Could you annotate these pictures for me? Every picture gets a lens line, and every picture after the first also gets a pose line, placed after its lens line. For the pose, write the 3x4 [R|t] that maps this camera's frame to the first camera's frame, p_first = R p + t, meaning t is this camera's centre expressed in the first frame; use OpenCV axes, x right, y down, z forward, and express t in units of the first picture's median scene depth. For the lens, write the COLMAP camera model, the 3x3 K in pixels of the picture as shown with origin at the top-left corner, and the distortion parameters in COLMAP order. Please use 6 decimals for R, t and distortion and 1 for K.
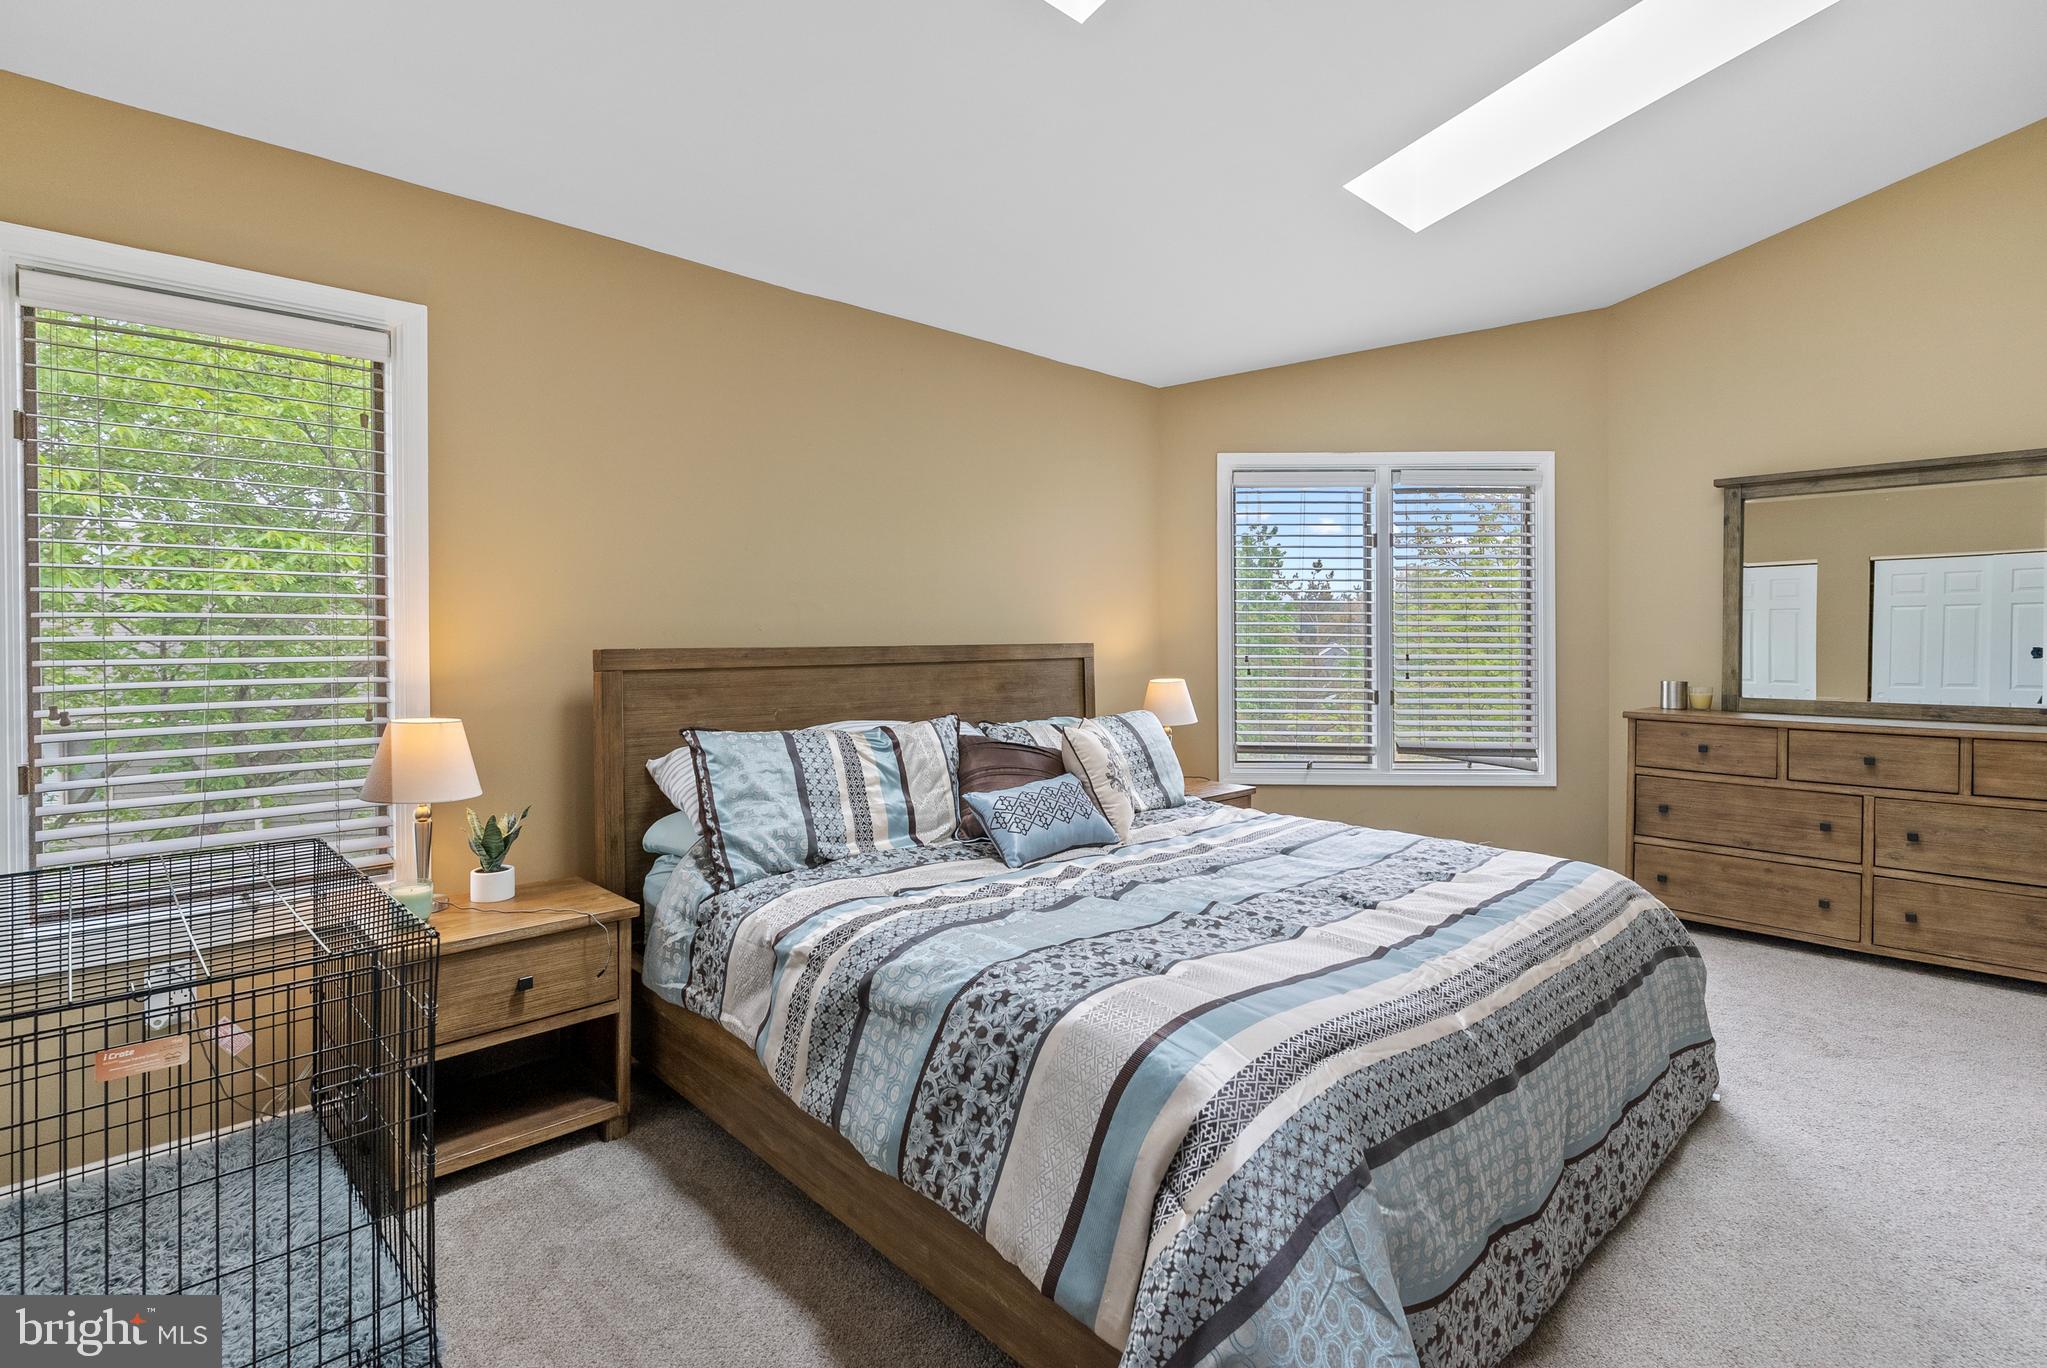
lens RADIAL K [[980.3, 0, 1019.6], [0, 980.3, 643.6], [0, 0, 1]] dist [-0.016948, -0.000384]
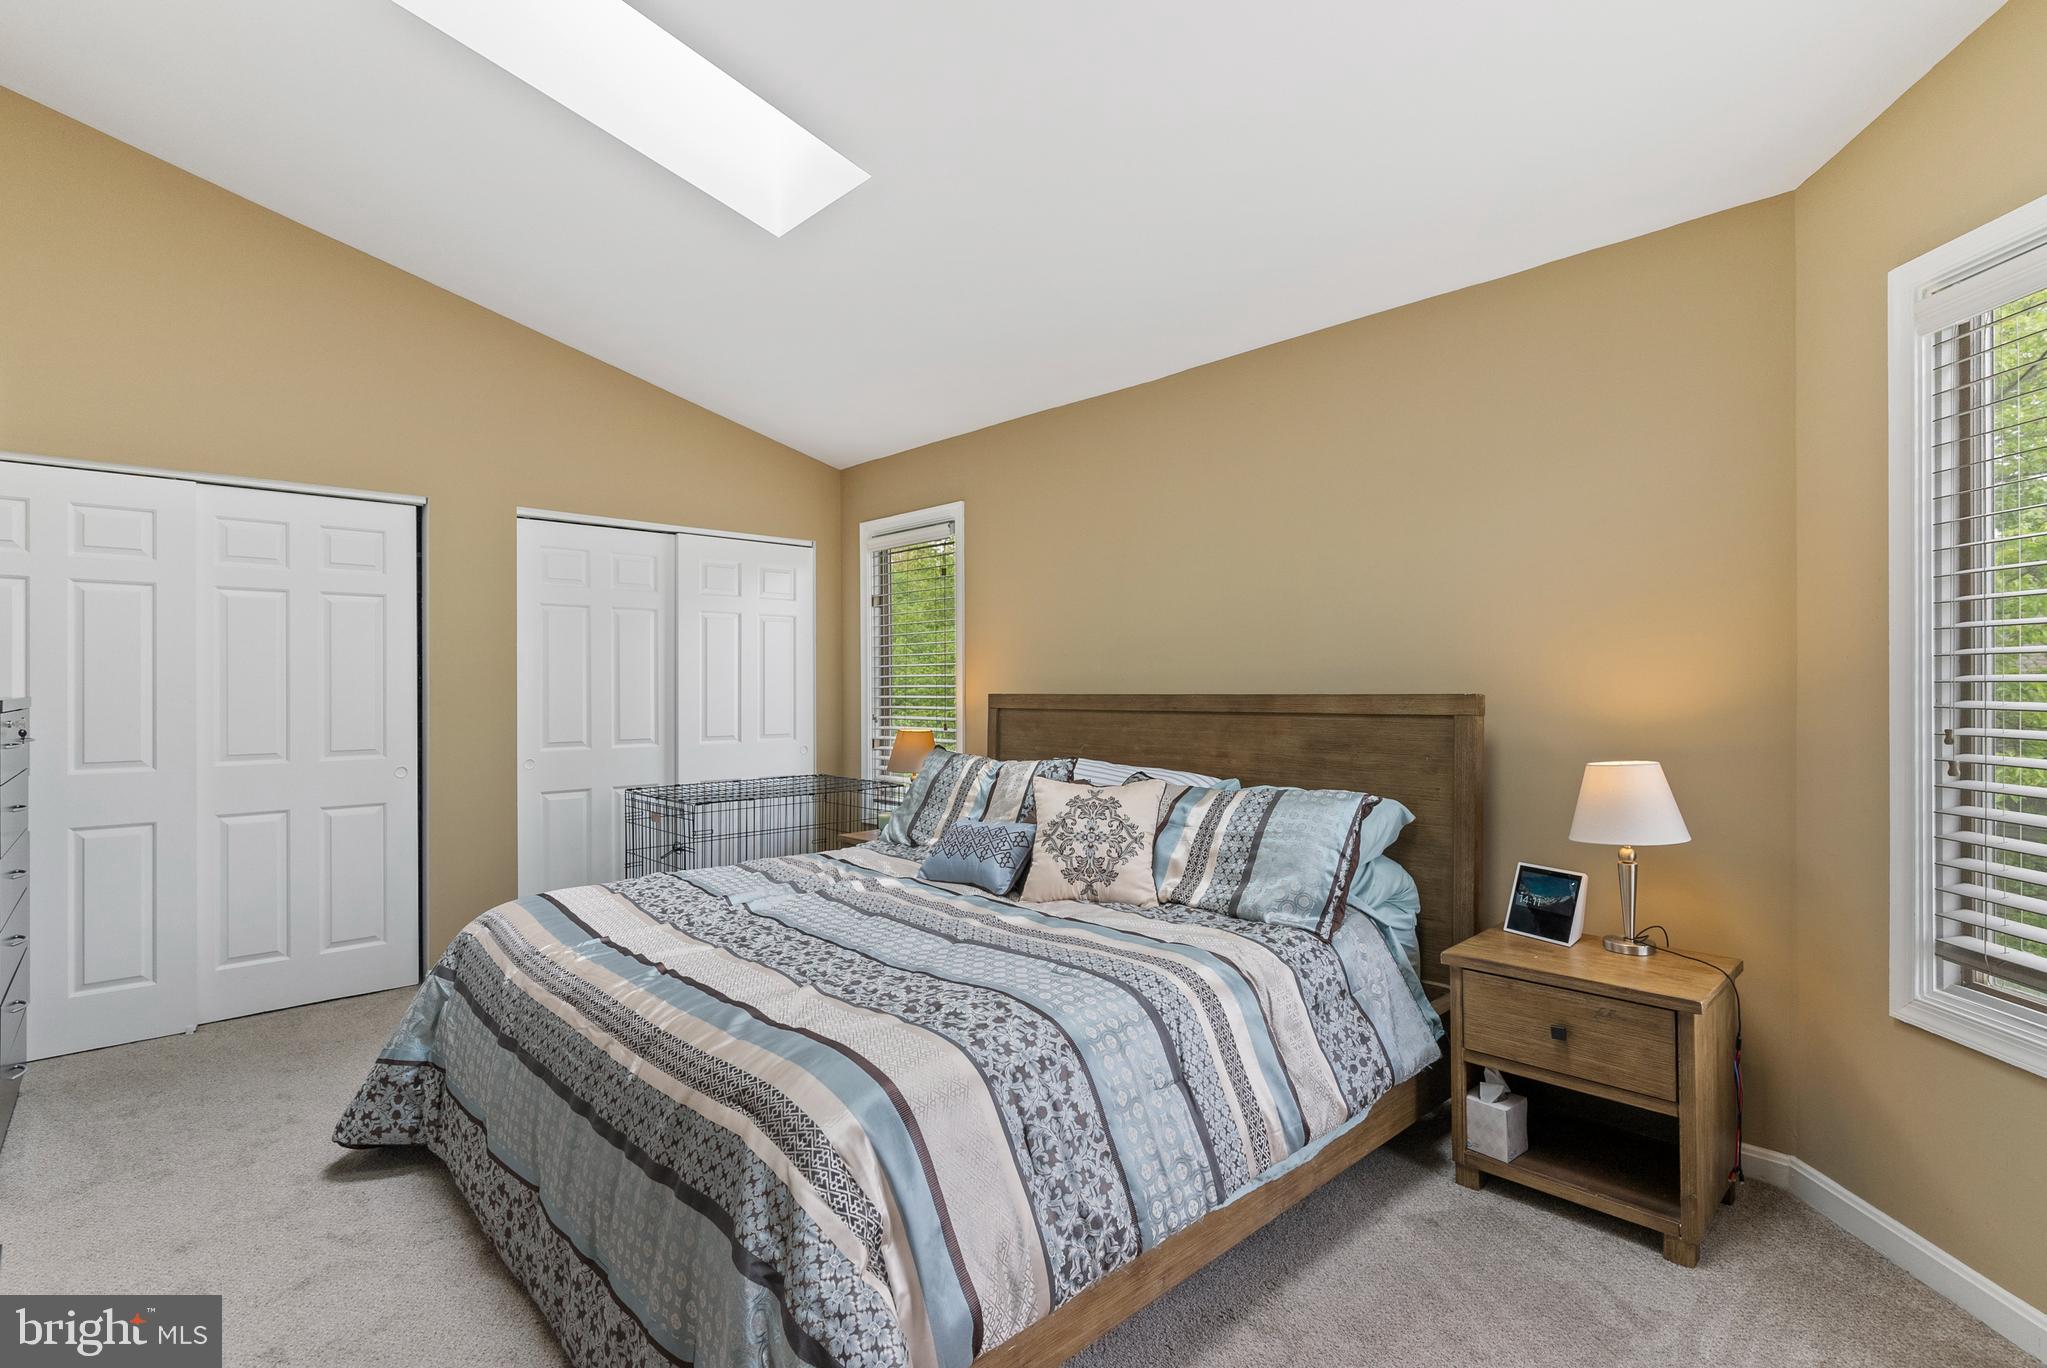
lens RADIAL K [[972.4, 0, 1023.5], [0, 972.4, 684.0], [0, 0, 1]] dist [0.001366, 0.000313]
pose [[0.000458, 0.003889, -0.999992, 1.121155], [0.000766, 0.999992, 0.003889, -0.015872], [1.000000, -0.000767, 0.000455, 1.055763]]
